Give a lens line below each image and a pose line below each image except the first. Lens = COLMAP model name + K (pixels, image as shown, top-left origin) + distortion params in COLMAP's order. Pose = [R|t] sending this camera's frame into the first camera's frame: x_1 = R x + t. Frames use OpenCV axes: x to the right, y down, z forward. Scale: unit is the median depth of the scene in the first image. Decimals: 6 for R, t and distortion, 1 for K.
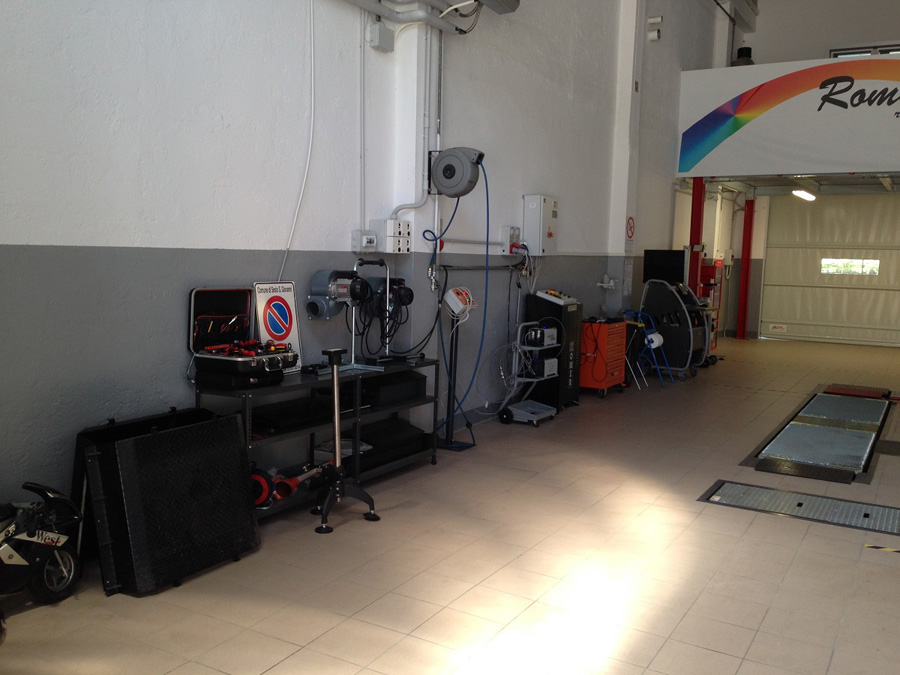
lens RADIAL K [[815.6, 0, 456.1], [0, 815.6, 338.0], [0, 0, 1]] dist [0.111847, -0.167735]
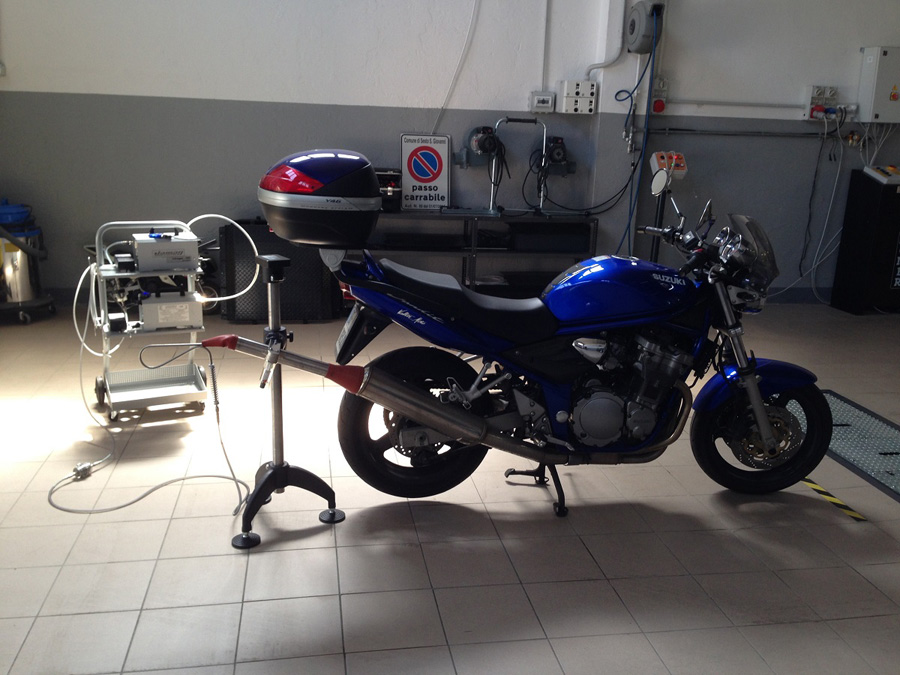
lens RADIAL K [[815.6, 0, 451.9], [0, 815.6, 336.2], [0, 0, 1]] dist [0.111847, -0.167735]
pose [[0.649266, 0.194886, -0.735169, 0.635745], [-0.098585, 0.980023, 0.172729, 0.010443], [0.754145, -0.039670, 0.655509, 0.161713]]
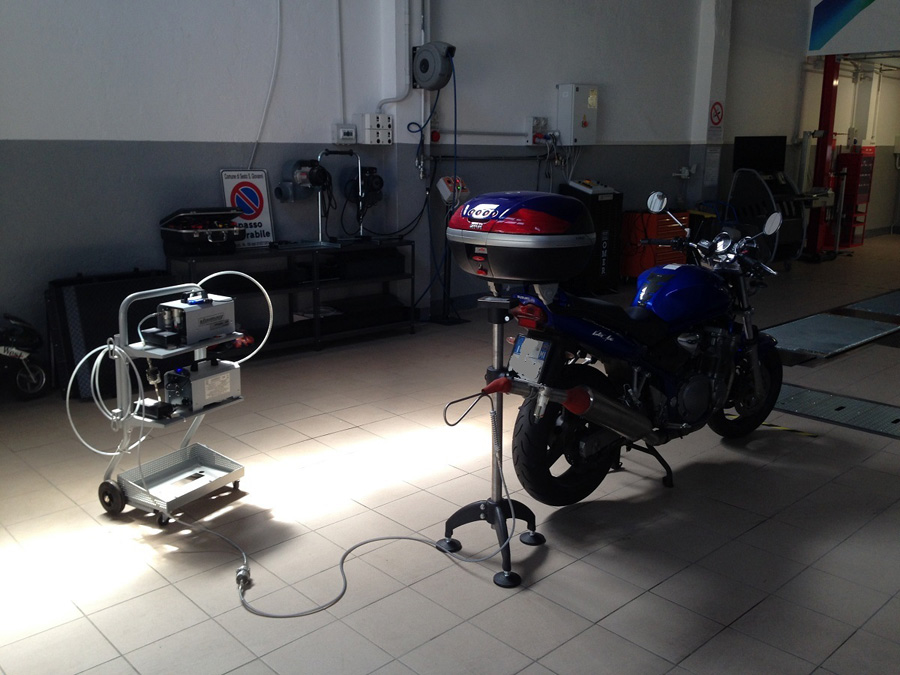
lens RADIAL K [[815.6, 0, 451.5], [0, 815.6, 336.8], [0, 0, 1]] dist [0.111847, -0.167735]
pose [[0.958844, 0.044325, -0.280451, 0.336948], [-0.011056, 0.992819, 0.119114, 0.021878], [0.283717, -0.111111, 0.952449, -0.066595]]
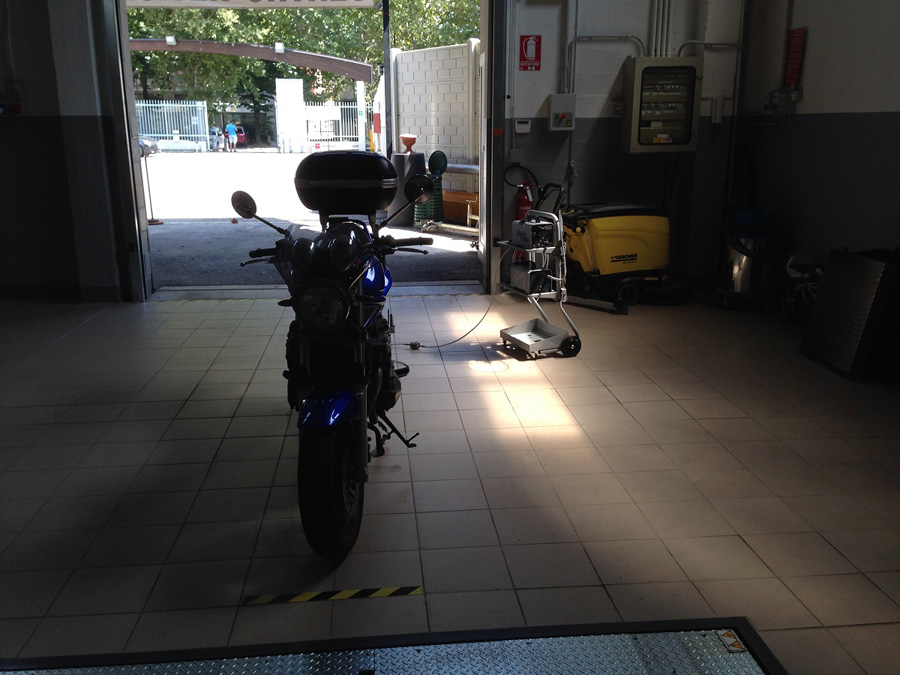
lens RADIAL K [[815.6, 0, 450.3], [0, 815.6, 336.5], [0, 0, 1]] dist [0.111847, -0.167735]
pose [[-0.818267, 0.119177, -0.562348, 0.581632], [-0.076049, 0.947230, 0.311403, -0.084303], [0.569785, 0.297577, -0.766024, 1.049282]]
